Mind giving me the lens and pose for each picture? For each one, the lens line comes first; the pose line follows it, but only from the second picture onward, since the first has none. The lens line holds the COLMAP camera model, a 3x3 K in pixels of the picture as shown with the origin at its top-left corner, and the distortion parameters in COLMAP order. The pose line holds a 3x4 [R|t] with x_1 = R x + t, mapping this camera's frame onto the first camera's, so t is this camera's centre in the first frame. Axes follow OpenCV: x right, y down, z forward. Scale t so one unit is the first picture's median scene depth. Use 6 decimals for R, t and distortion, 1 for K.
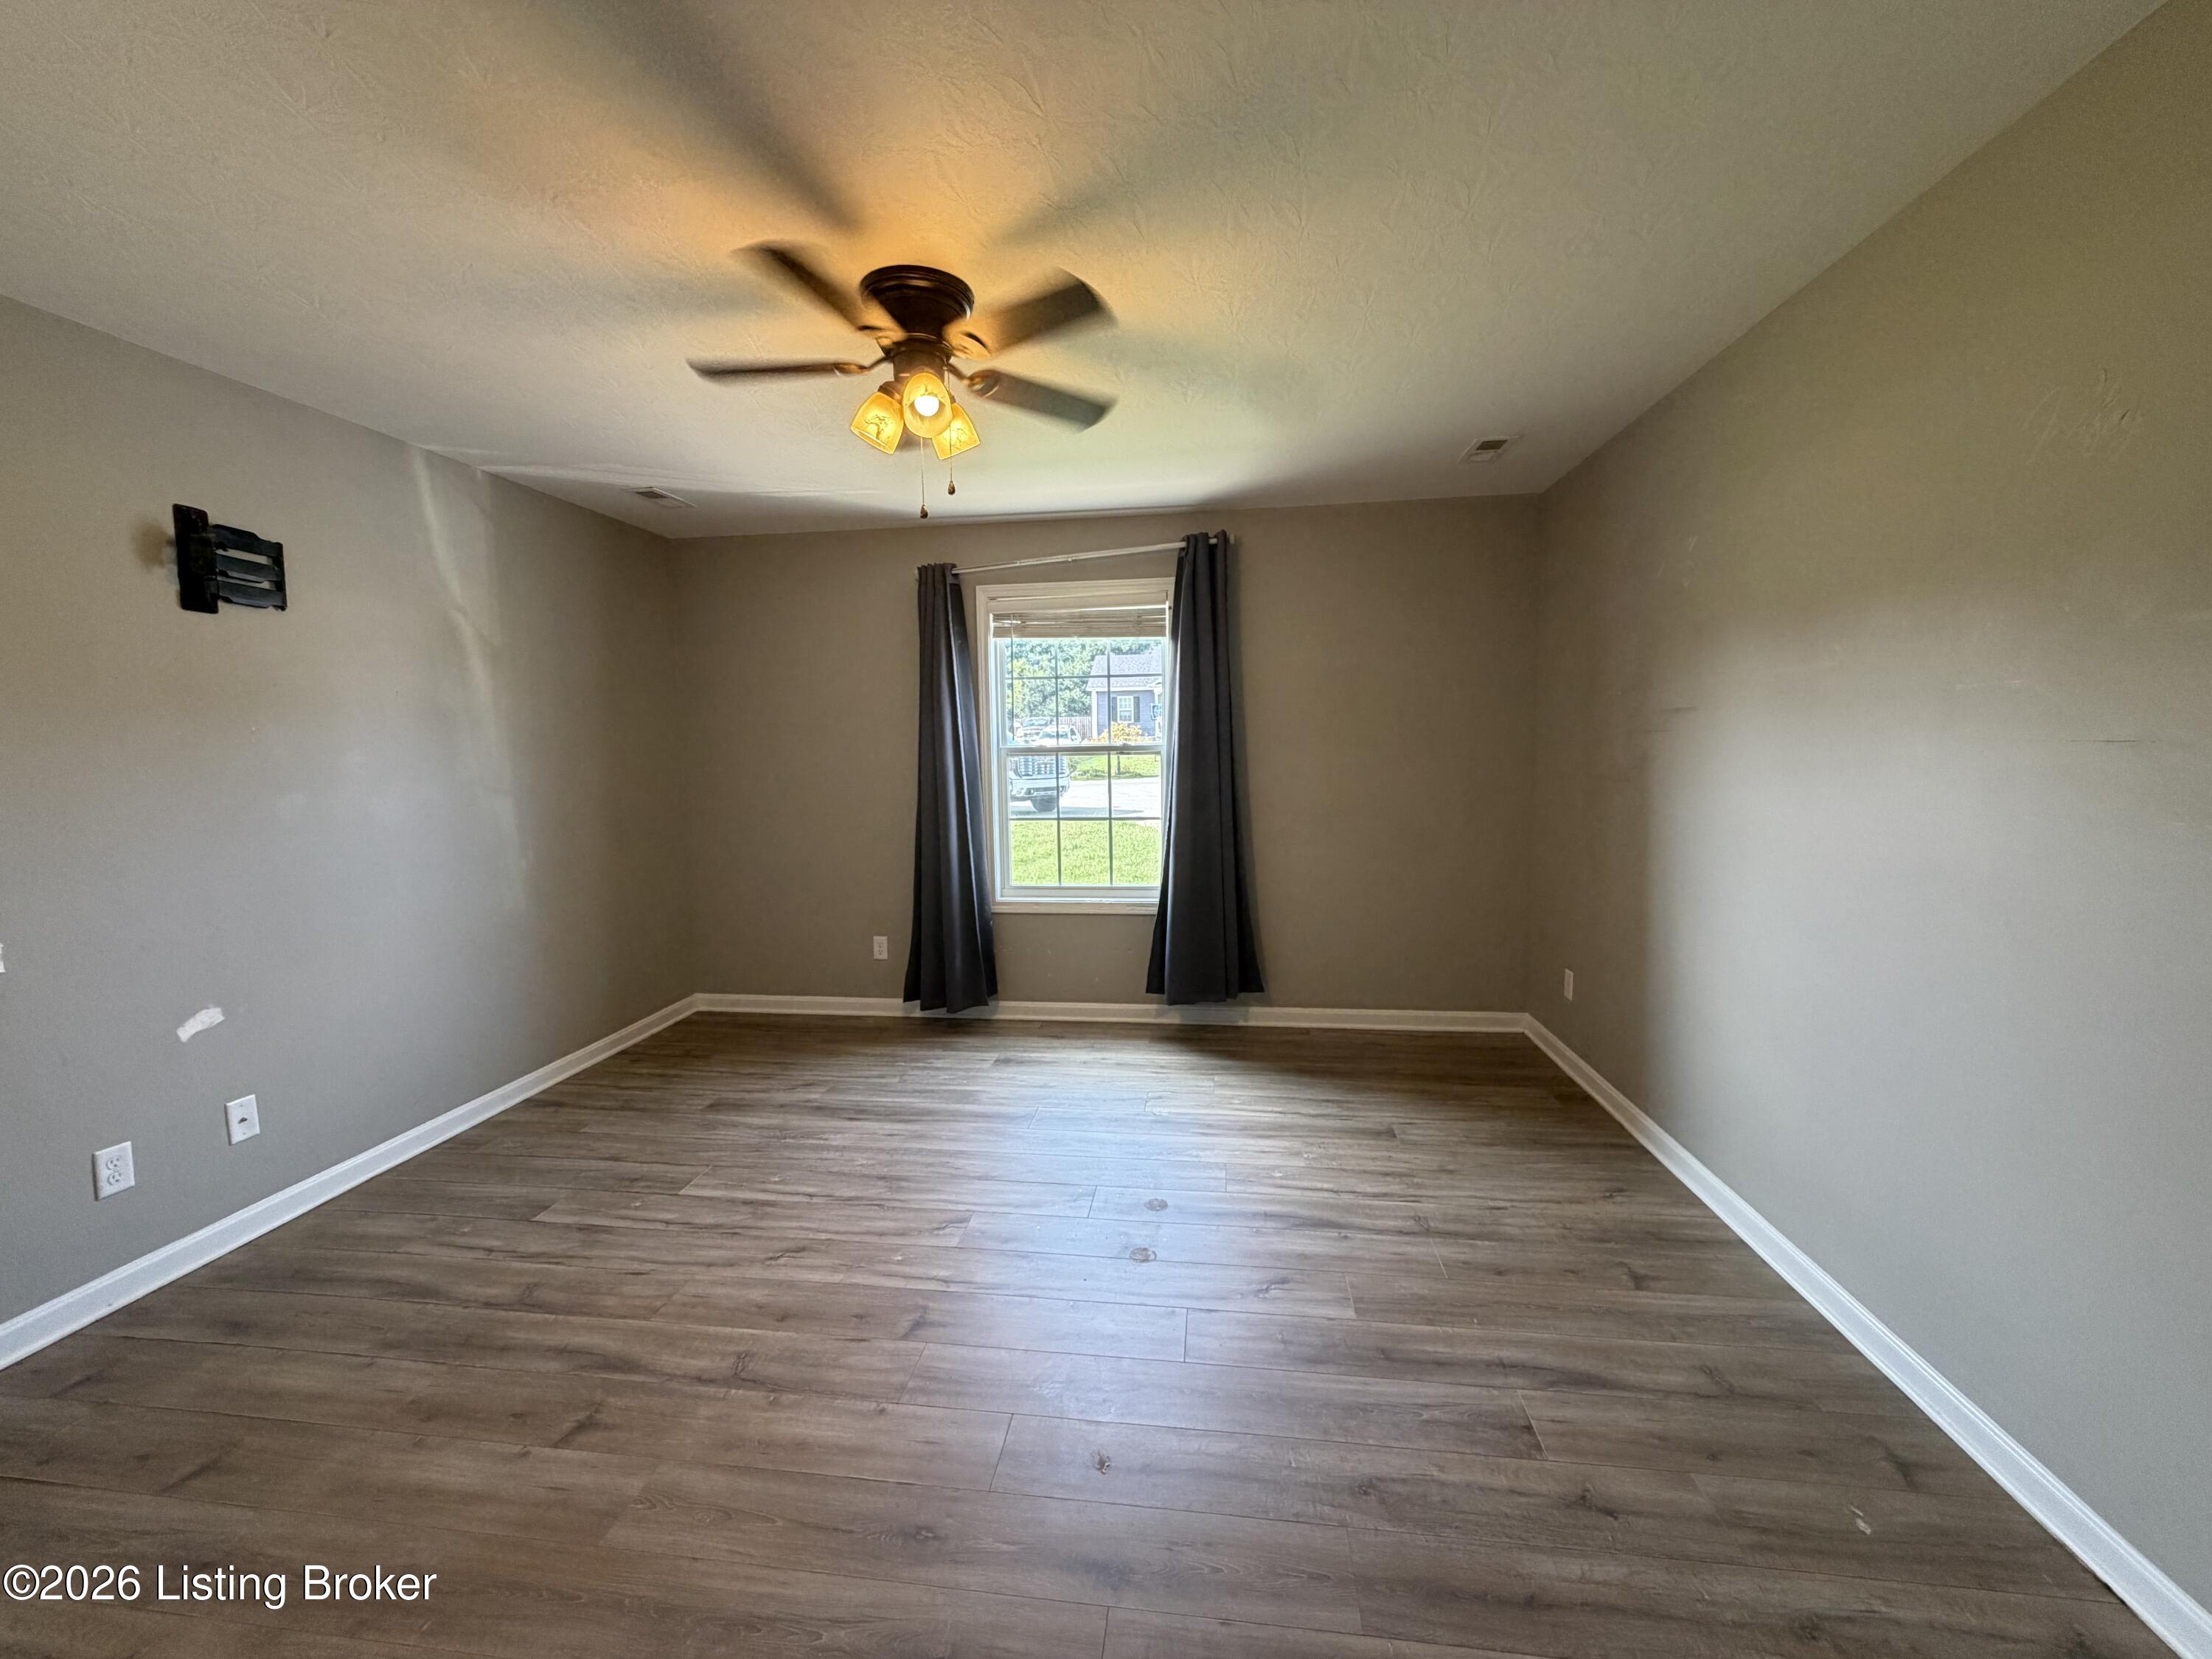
lens RADIAL K [[885.7, 0, 1098.6], [0, 885.7, 816.4], [0, 0, 1]] dist [-0.000389, -0.000788]
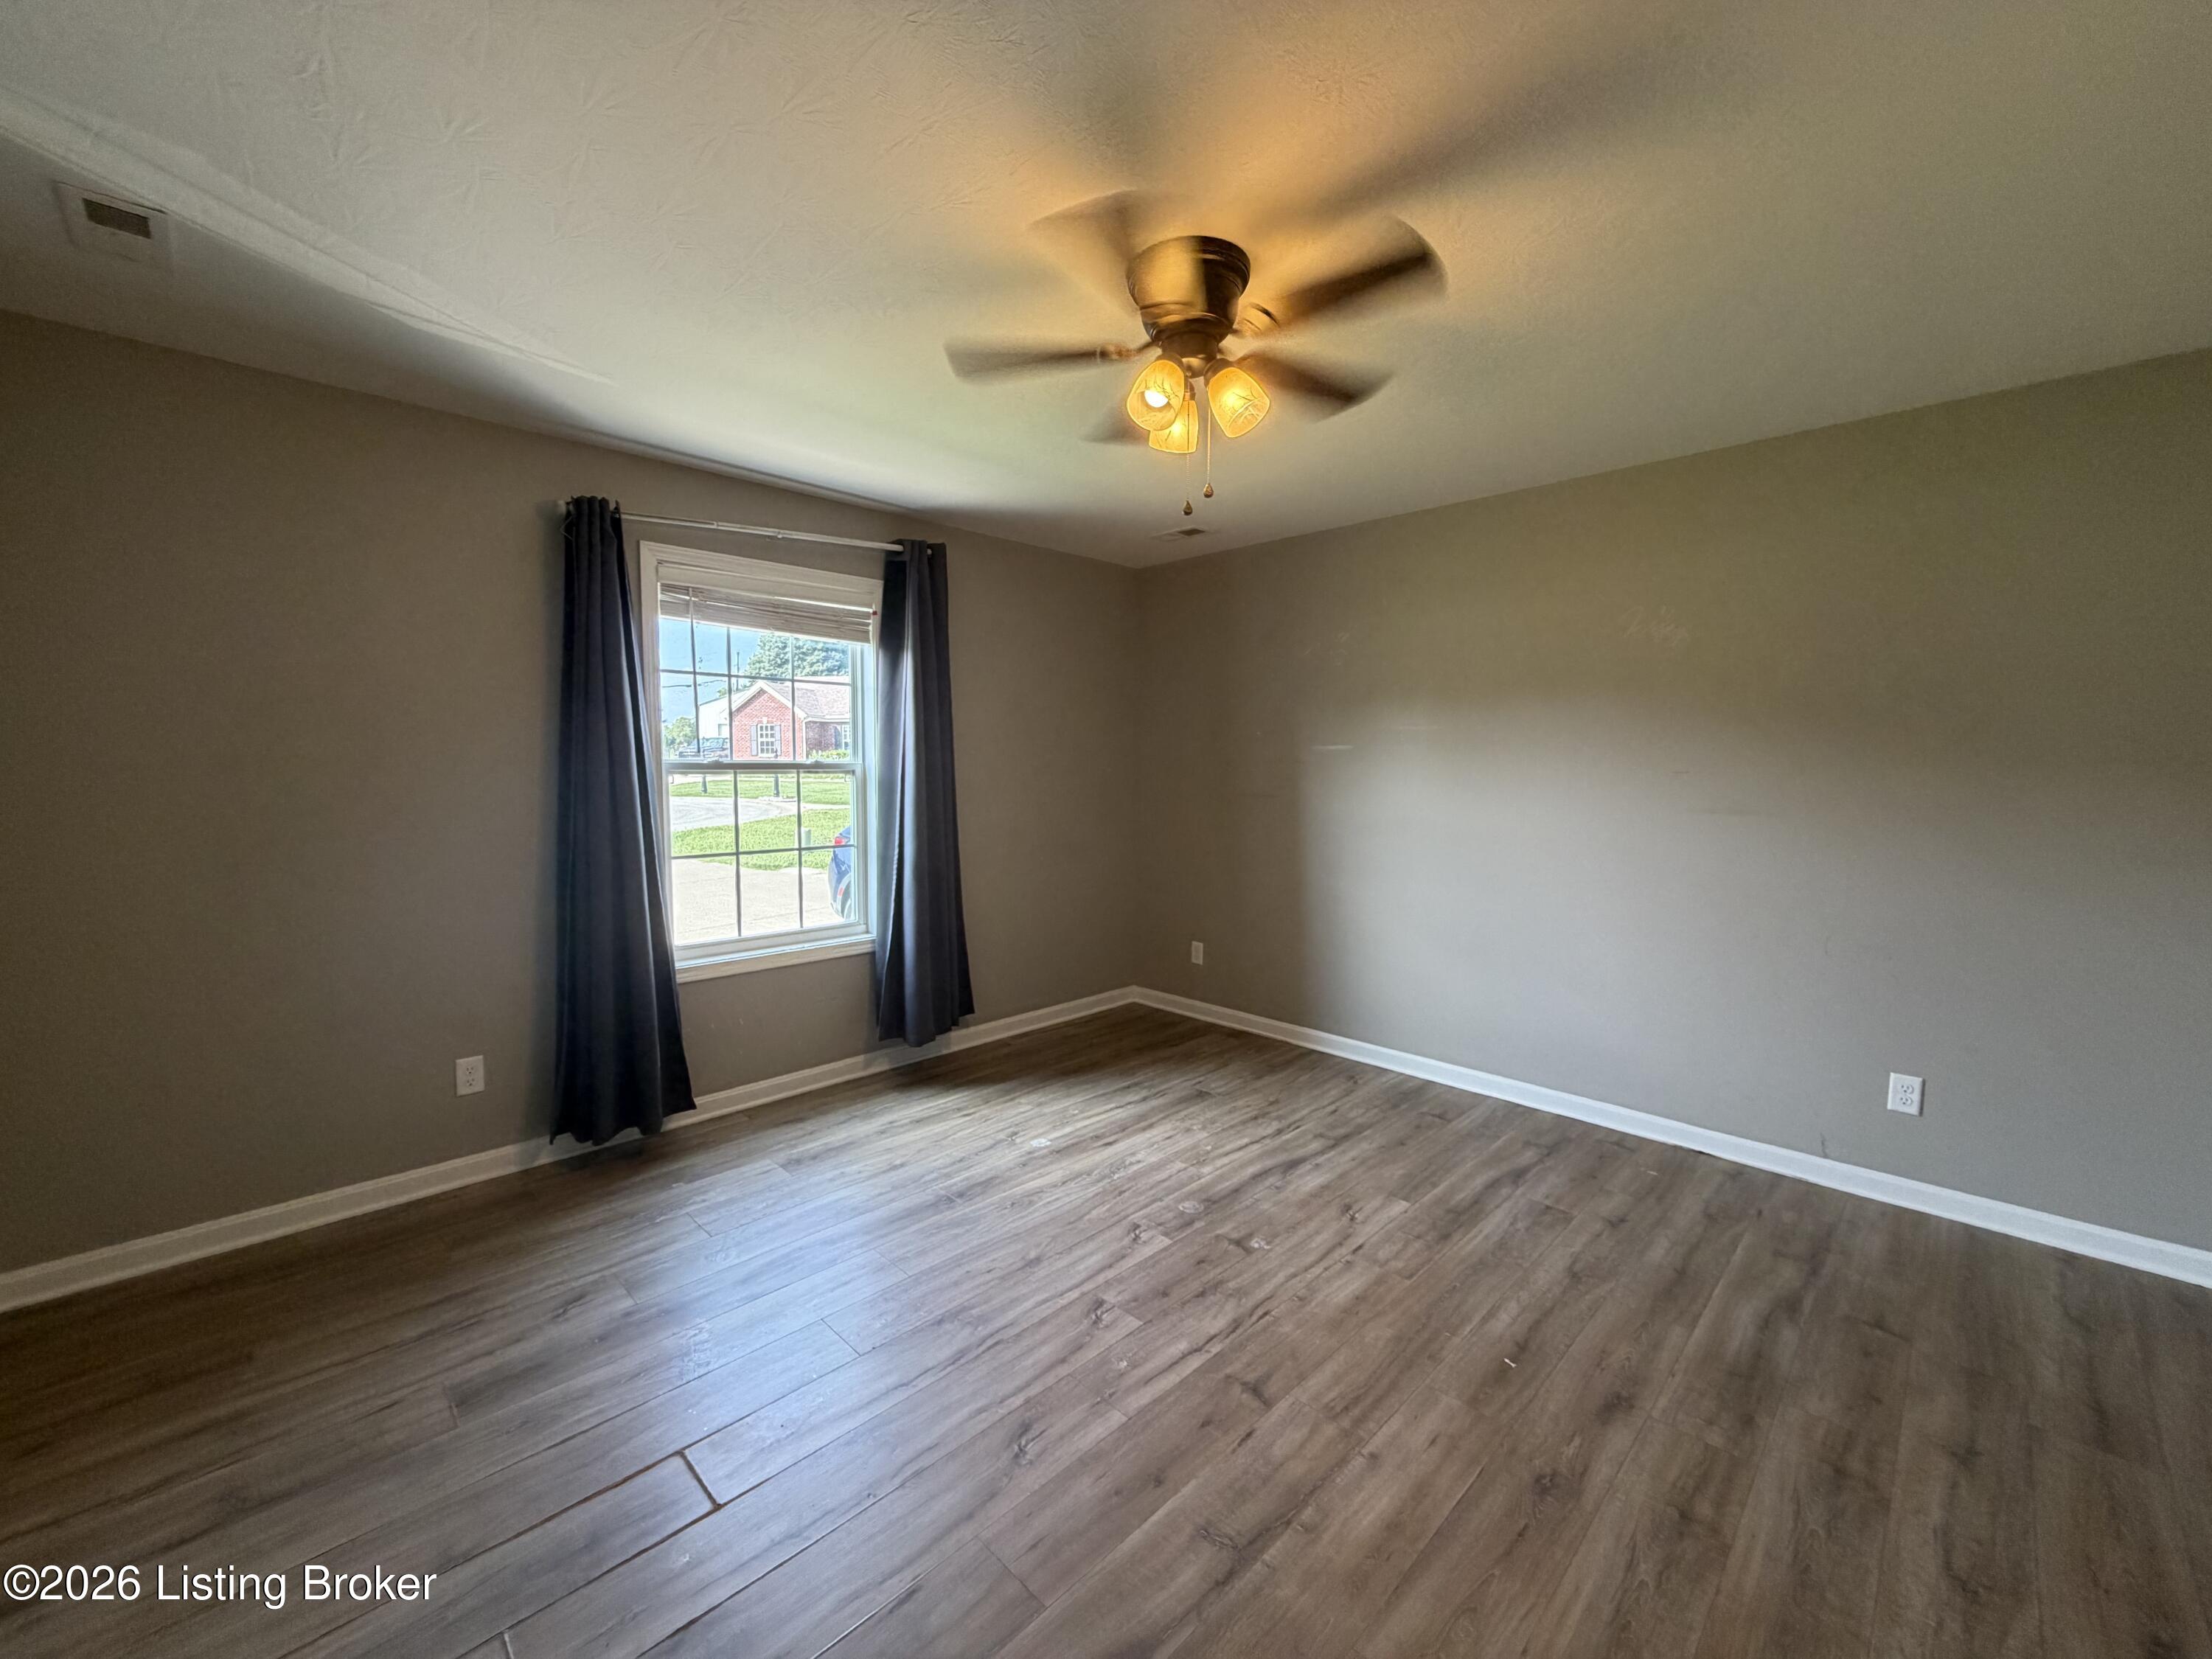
lens RADIAL K [[885.7, 0, 1104.0], [0, 885.7, 817.3], [0, 0, 1]] dist [-0.000389, -0.000788]
pose [[0.605486, -0.029696, 0.795302, -0.769951], [0.048275, 0.998834, 0.000543, -0.022622], [-0.794390, 0.038065, 0.606214, 0.412025]]
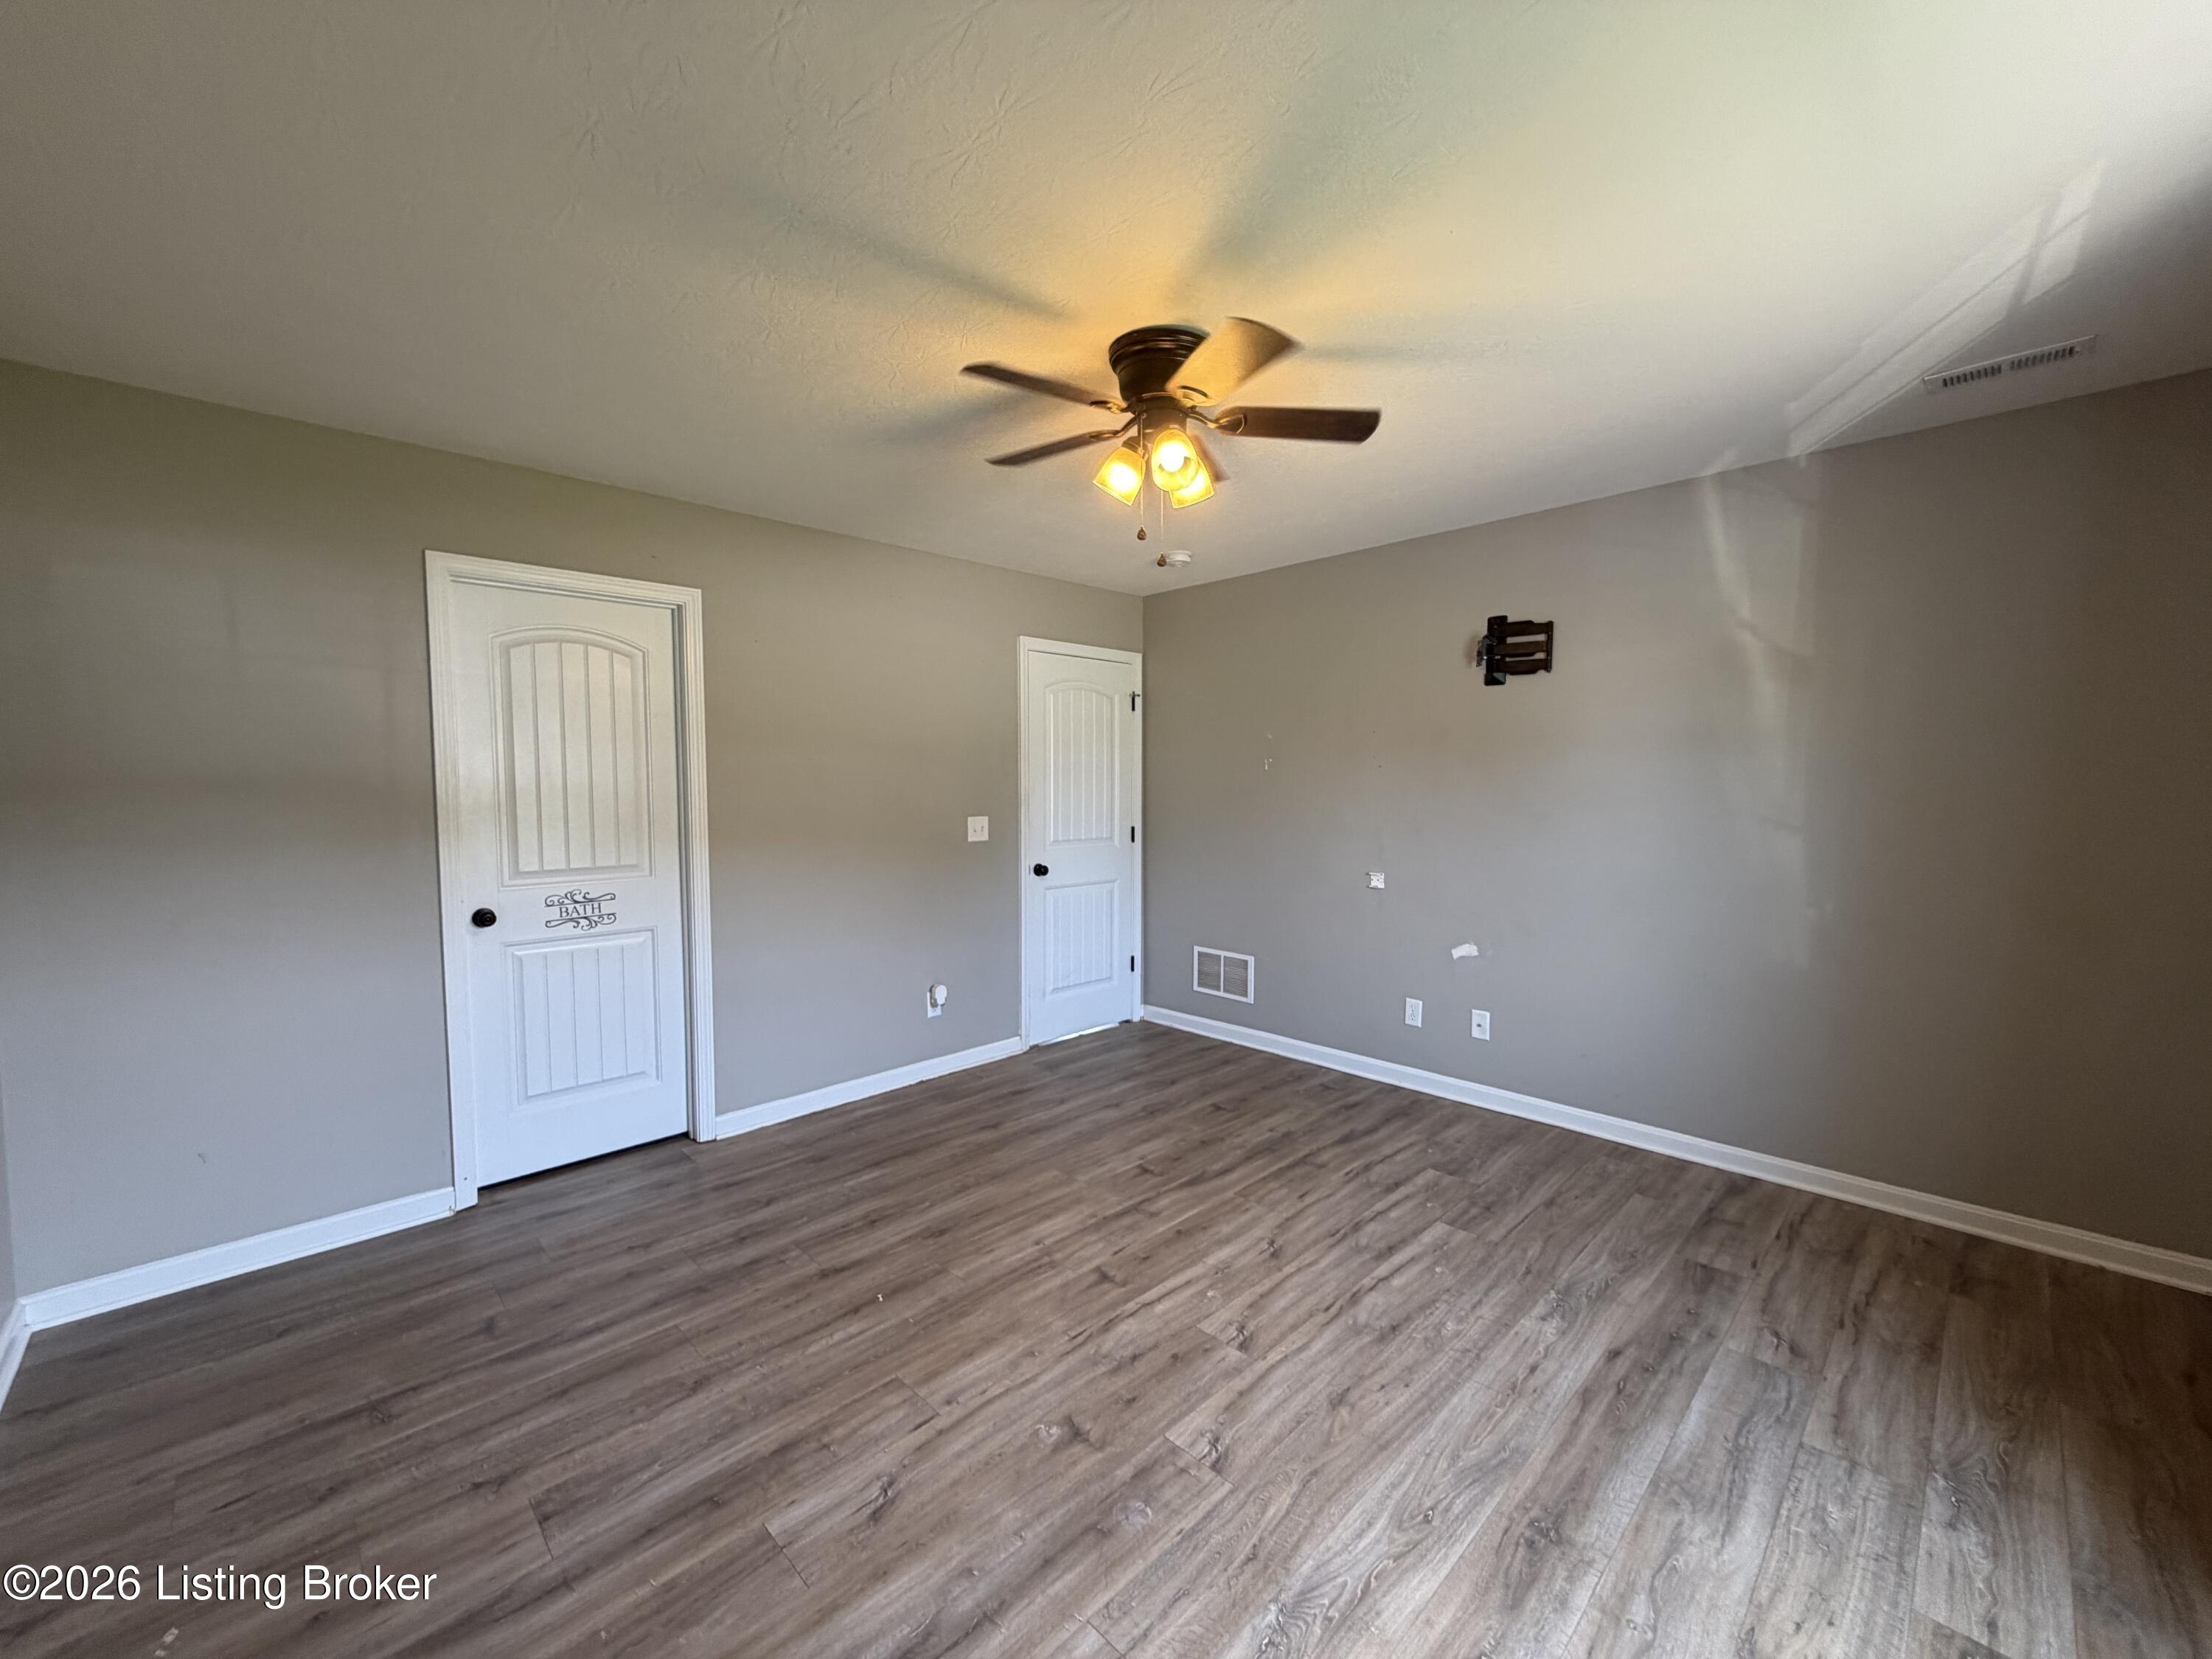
lens RADIAL K [[885.7, 0, 1107.3], [0, 885.7, 823.3], [0, 0, 1]] dist [-0.000389, -0.000788]
pose [[-0.611665, 0.058881, -0.788923, 0.522326], [-0.047504, 0.992693, 0.110920, -0.118389], [0.789690, 0.105323, -0.604398, 1.252818]]
